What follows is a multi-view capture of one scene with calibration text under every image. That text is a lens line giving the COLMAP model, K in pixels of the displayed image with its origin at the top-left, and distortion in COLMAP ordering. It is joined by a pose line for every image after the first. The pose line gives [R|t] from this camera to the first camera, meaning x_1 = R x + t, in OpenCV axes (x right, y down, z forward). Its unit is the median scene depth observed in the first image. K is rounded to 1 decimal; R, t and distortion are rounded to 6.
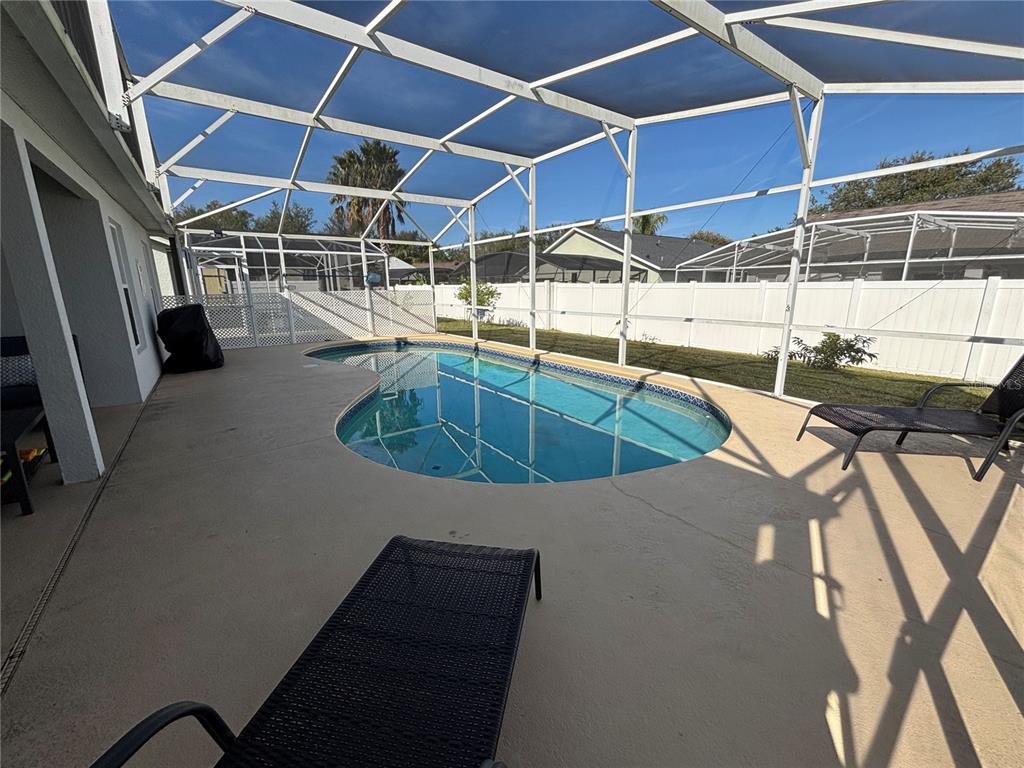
lens RADIAL K [[414.1, 0, 512.5], [0, 414.1, 382.1], [0, 0, 1]] dist [-0.000171, 0.000348]
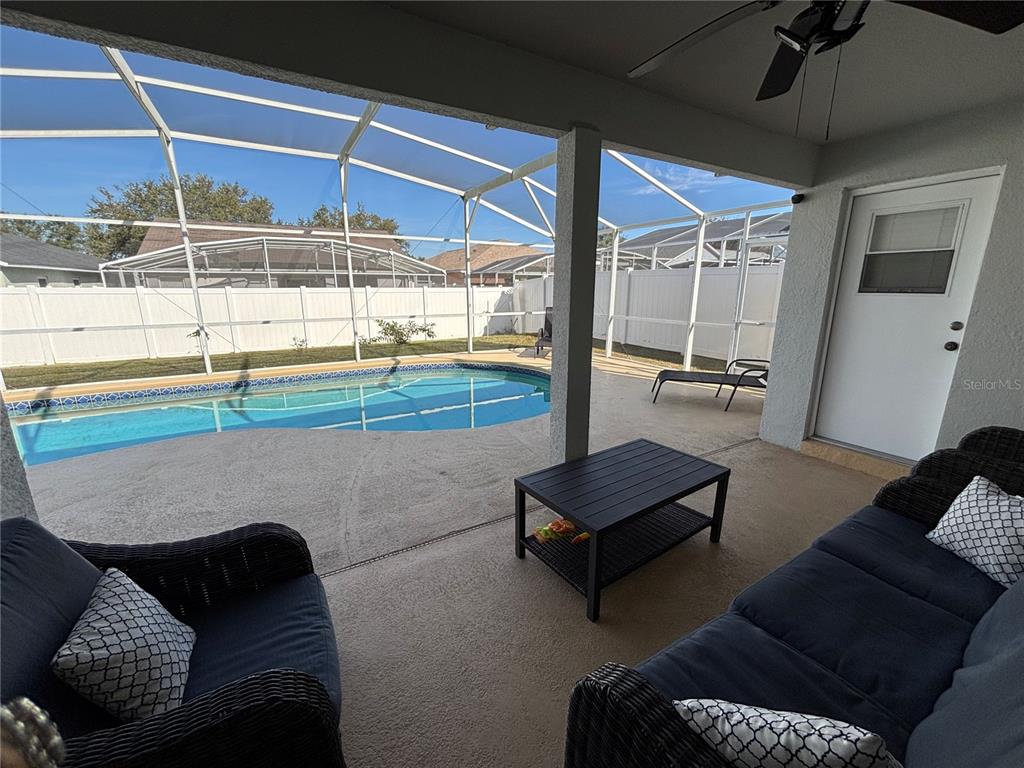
lens RADIAL K [[411.6, 0, 532.0], [0, 411.6, 377.6], [0, 0, 1]] dist [0.000282, 0.000147]
pose [[0.076138, -0.208334, 0.975090, -0.679432], [0.229838, 0.955260, 0.186151, -0.081001], [-0.970246, 0.209939, 0.120614, 0.356610]]
